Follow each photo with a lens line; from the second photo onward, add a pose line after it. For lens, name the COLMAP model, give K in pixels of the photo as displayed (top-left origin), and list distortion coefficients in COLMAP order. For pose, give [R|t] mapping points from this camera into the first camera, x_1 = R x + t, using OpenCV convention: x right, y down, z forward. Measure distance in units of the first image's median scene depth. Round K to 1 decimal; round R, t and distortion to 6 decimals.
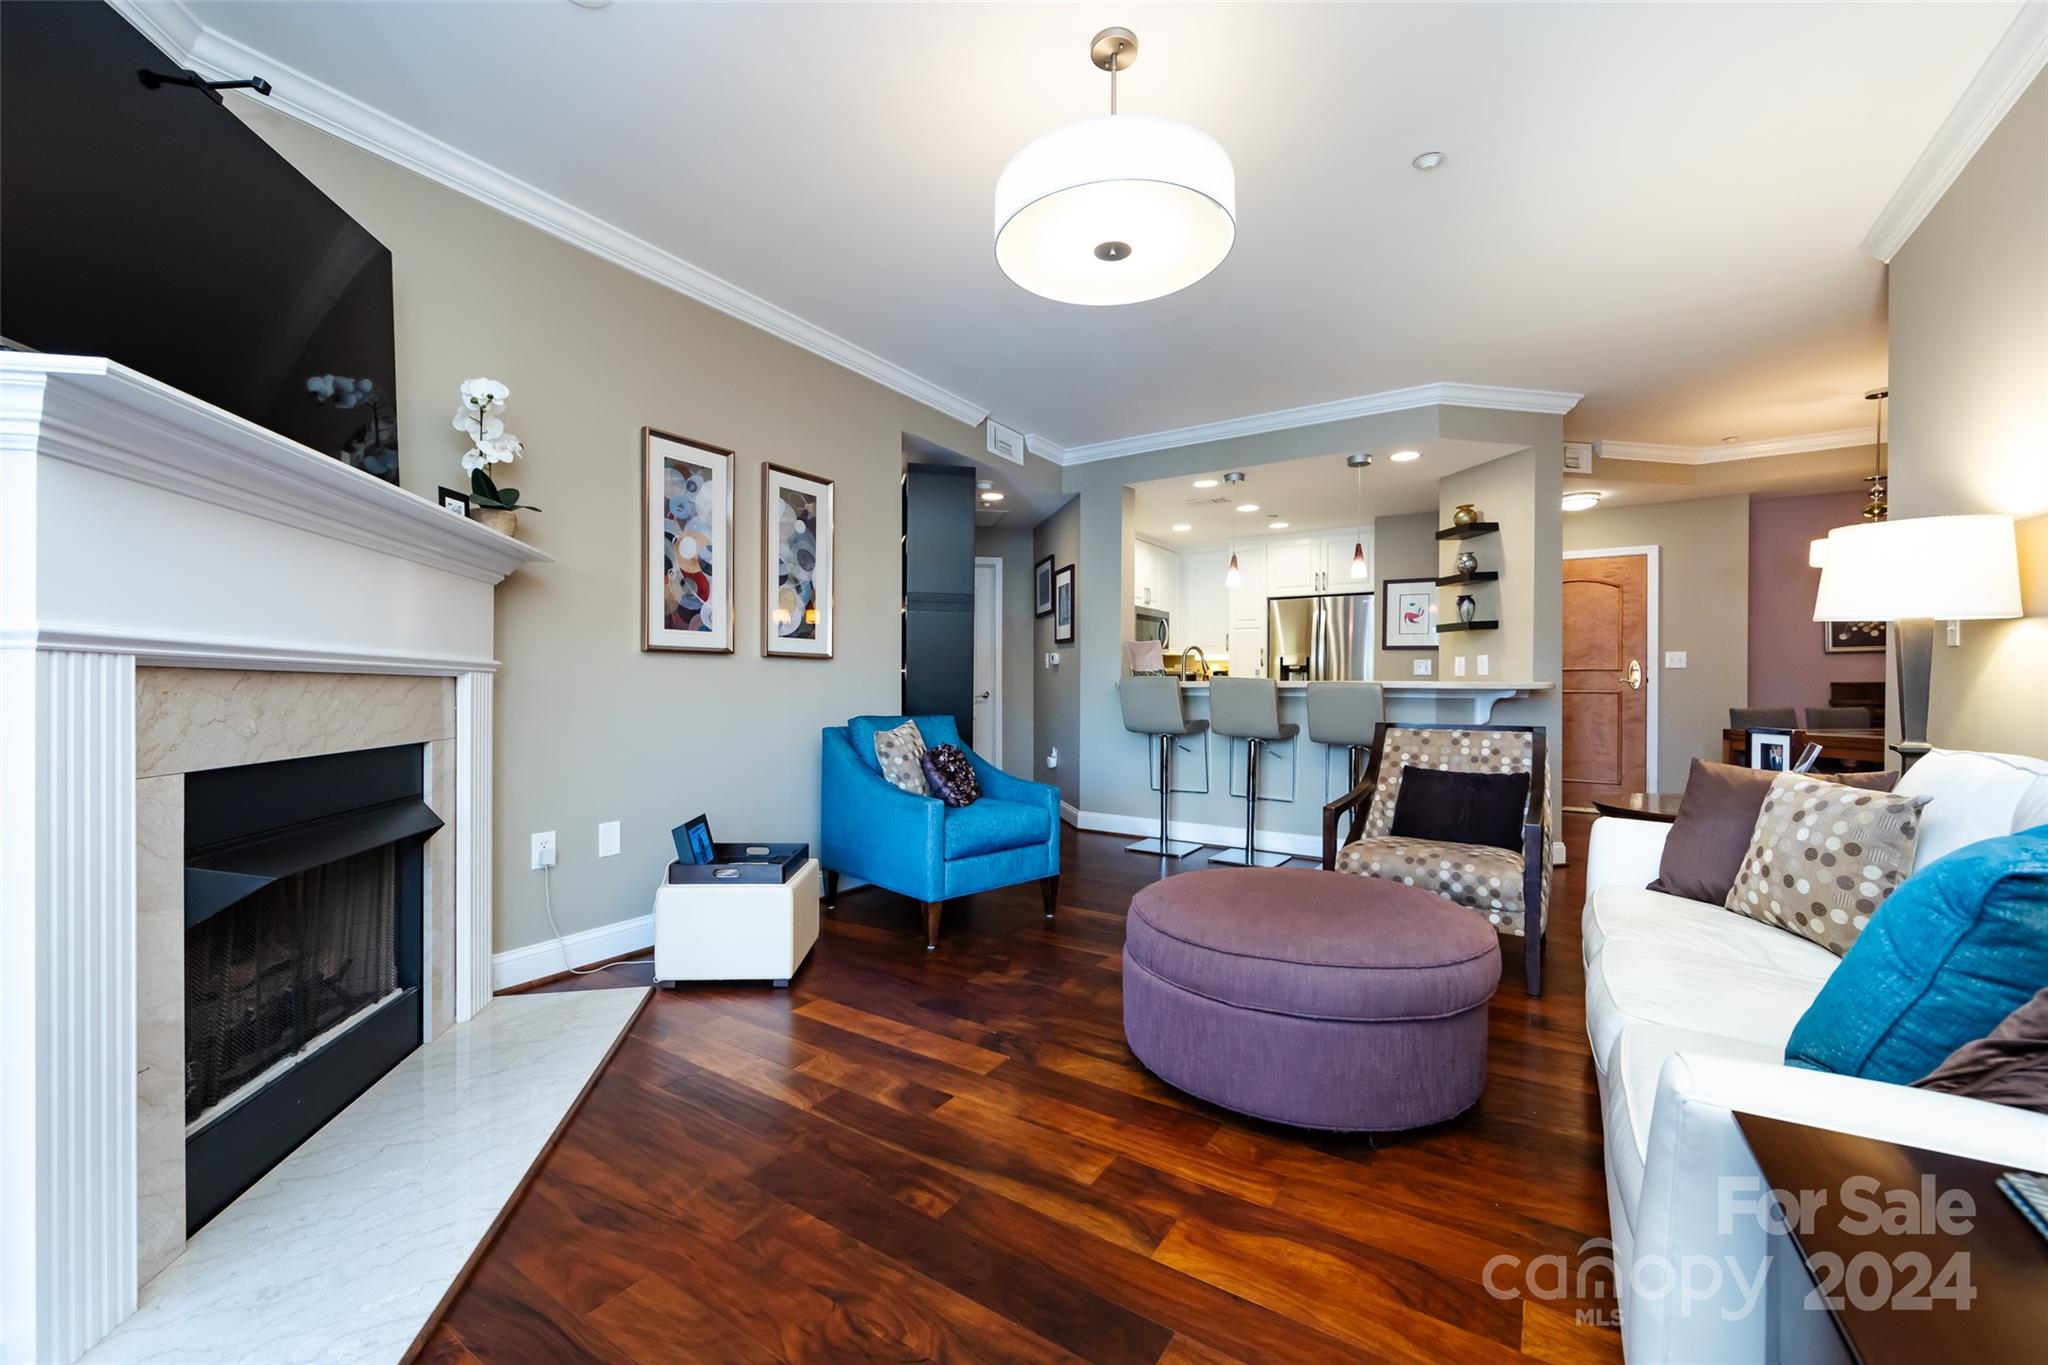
lens RADIAL K [[807.4, 0, 1015.1], [0, 807.4, 688.5], [0, 0, 1]] dist [-0.002469, -0.000419]
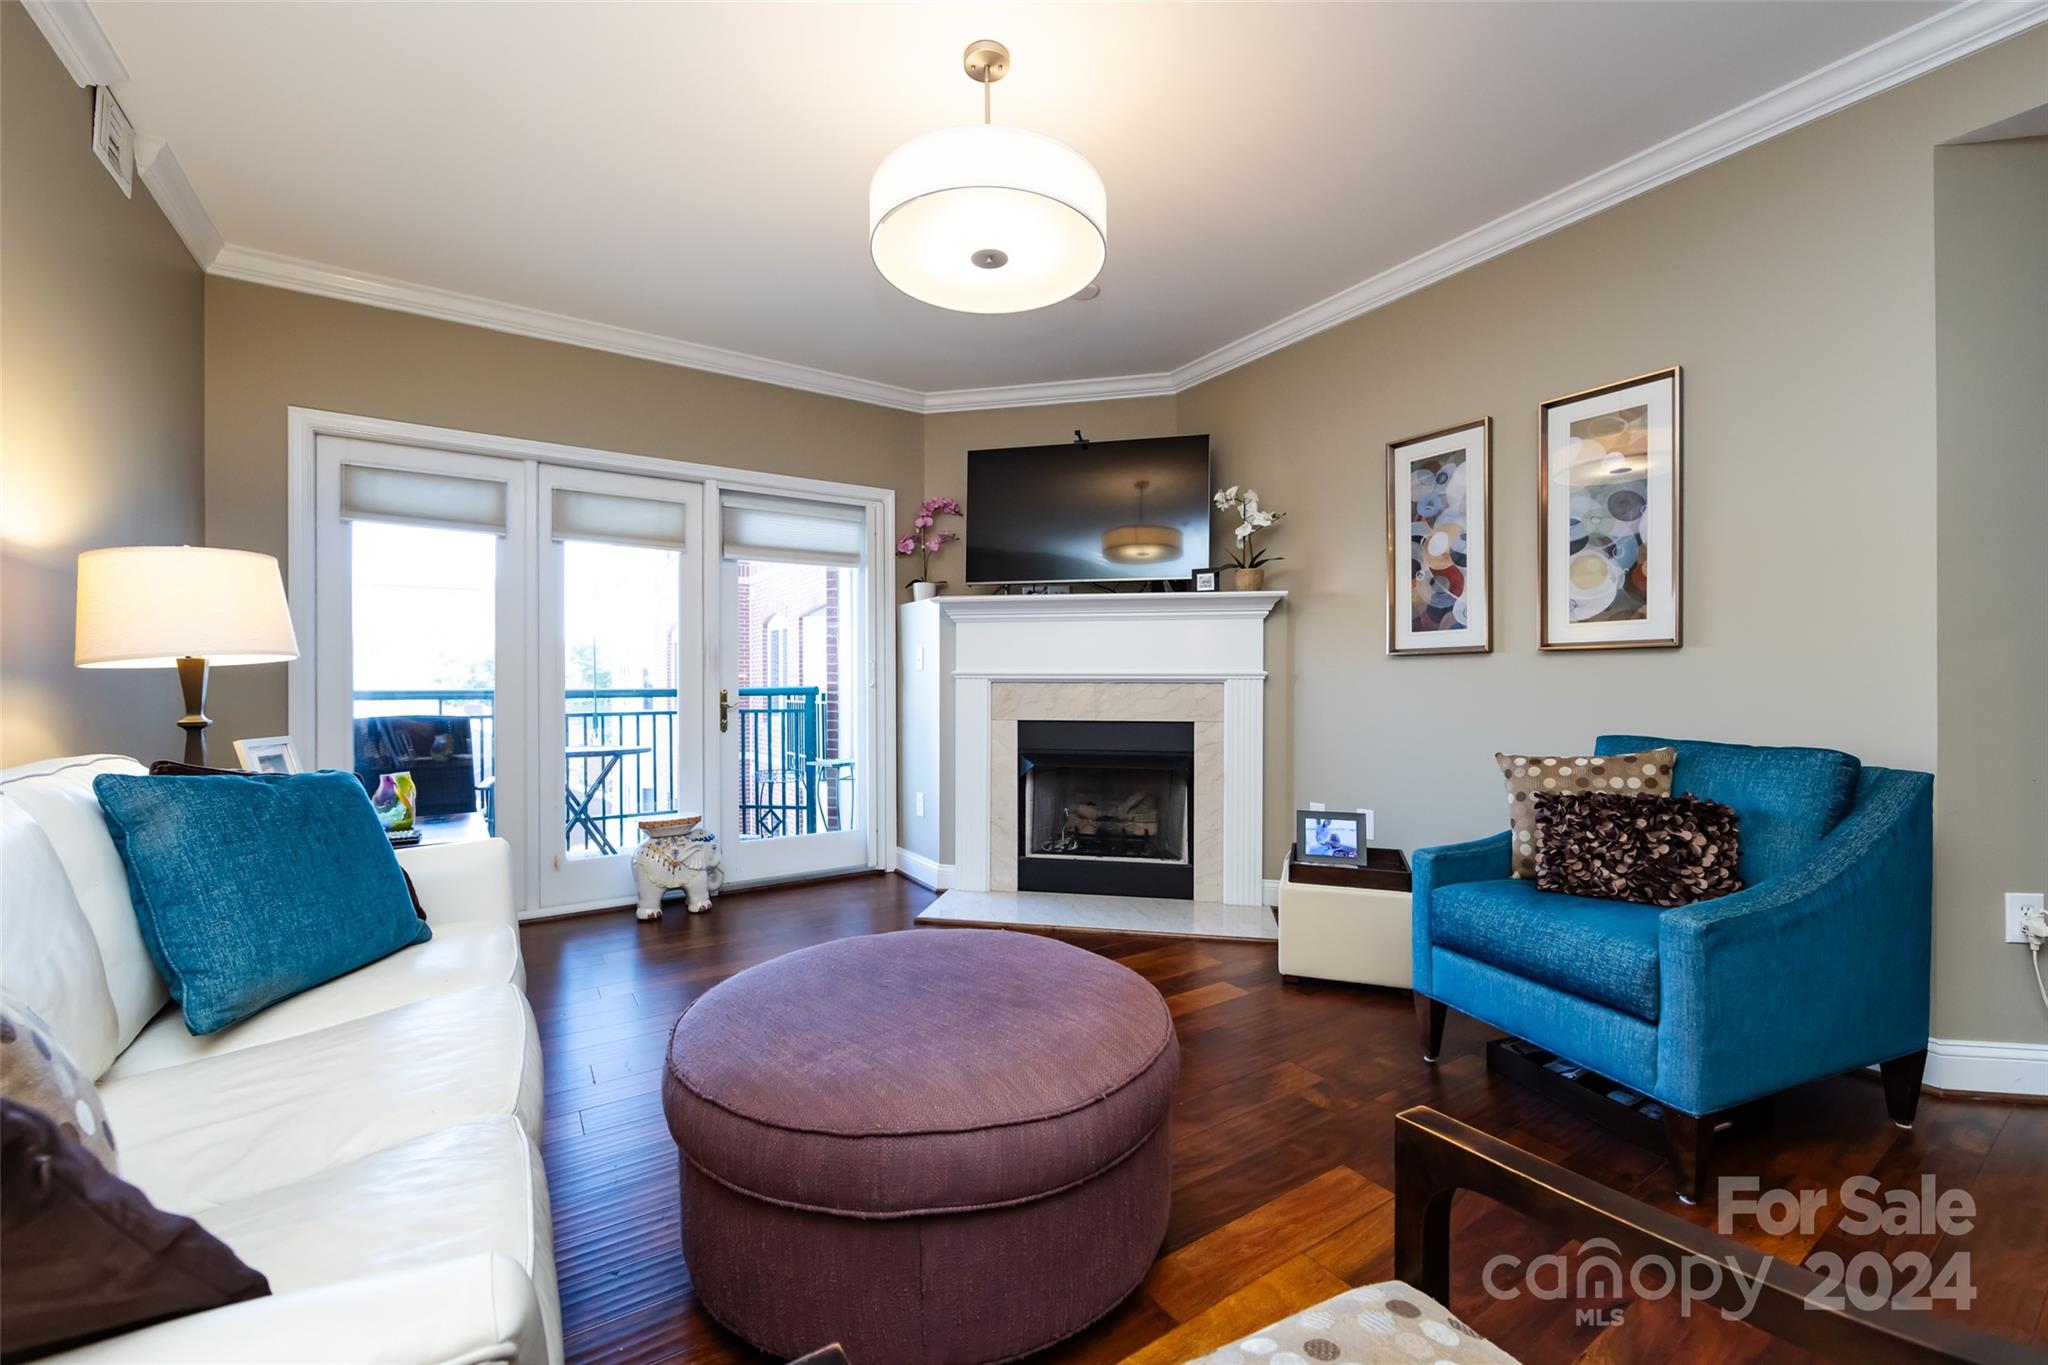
lens RADIAL K [[801.5, 0, 1024.0], [0, 801.5, 682.5], [0, 0, 1]] dist [-0.001888, -0.000396]
pose [[-0.392019, -0.006553, -0.919934, 0.640368], [-0.002711, 0.999979, -0.005968, -0.003211], [0.919953, 0.000154, -0.392029, 0.893800]]
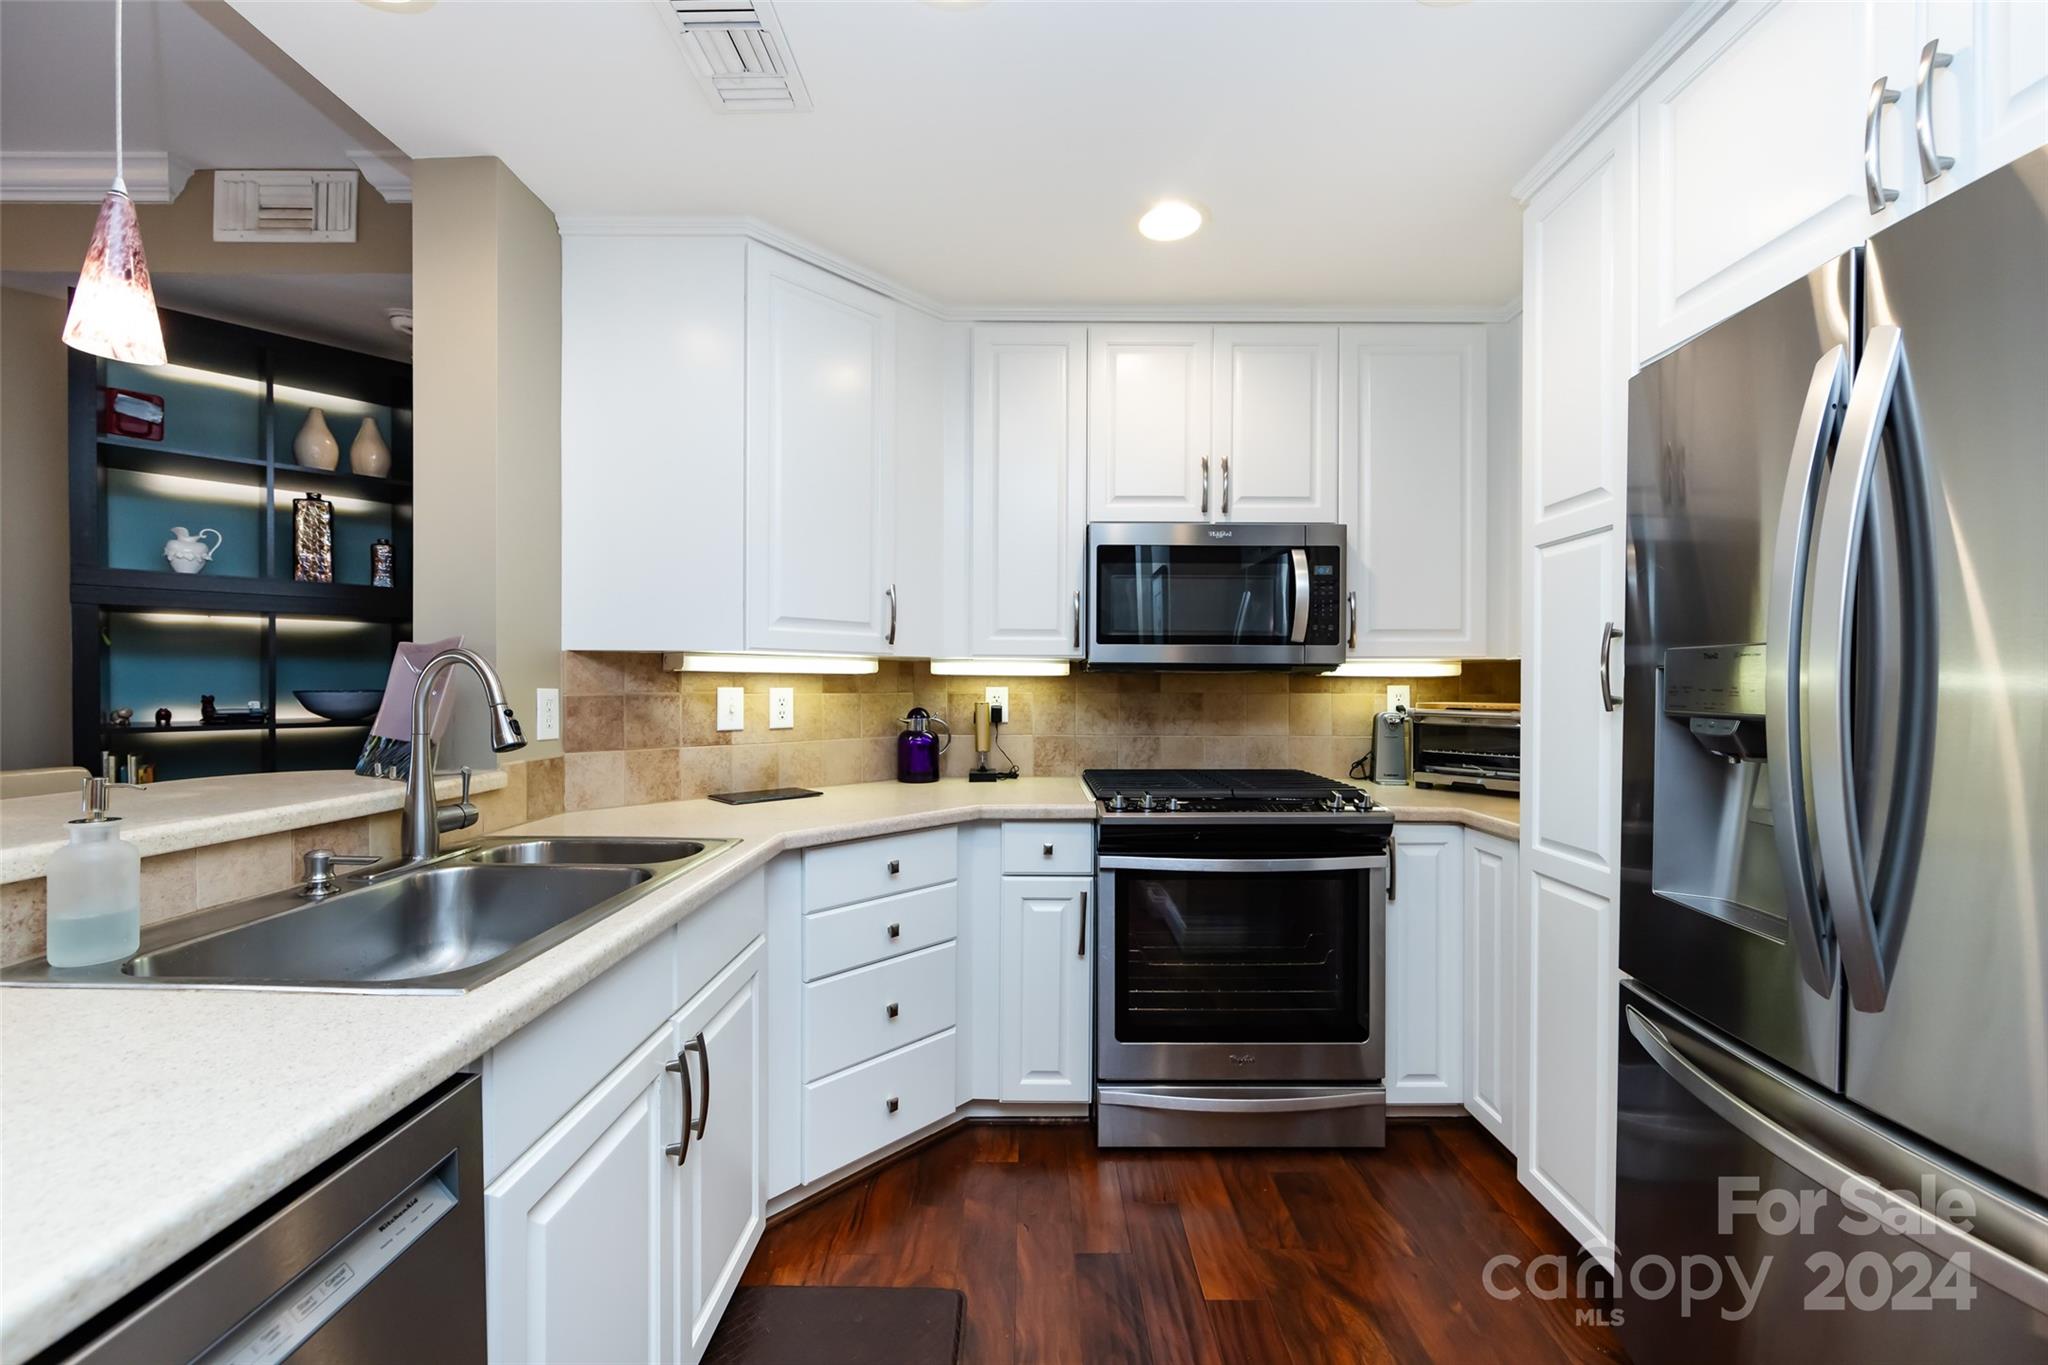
lens RADIAL K [[801.2, 0, 1016.5], [0, 801.2, 688.9], [0, 0, 1]] dist [-0.000487, -0.000642]
pose [[0.543613, 0.002185, -0.839333, 0.873147], [-0.008797, 0.999957, -0.003094, -0.068710], [0.839290, 0.009066, 0.543608, 1.685956]]
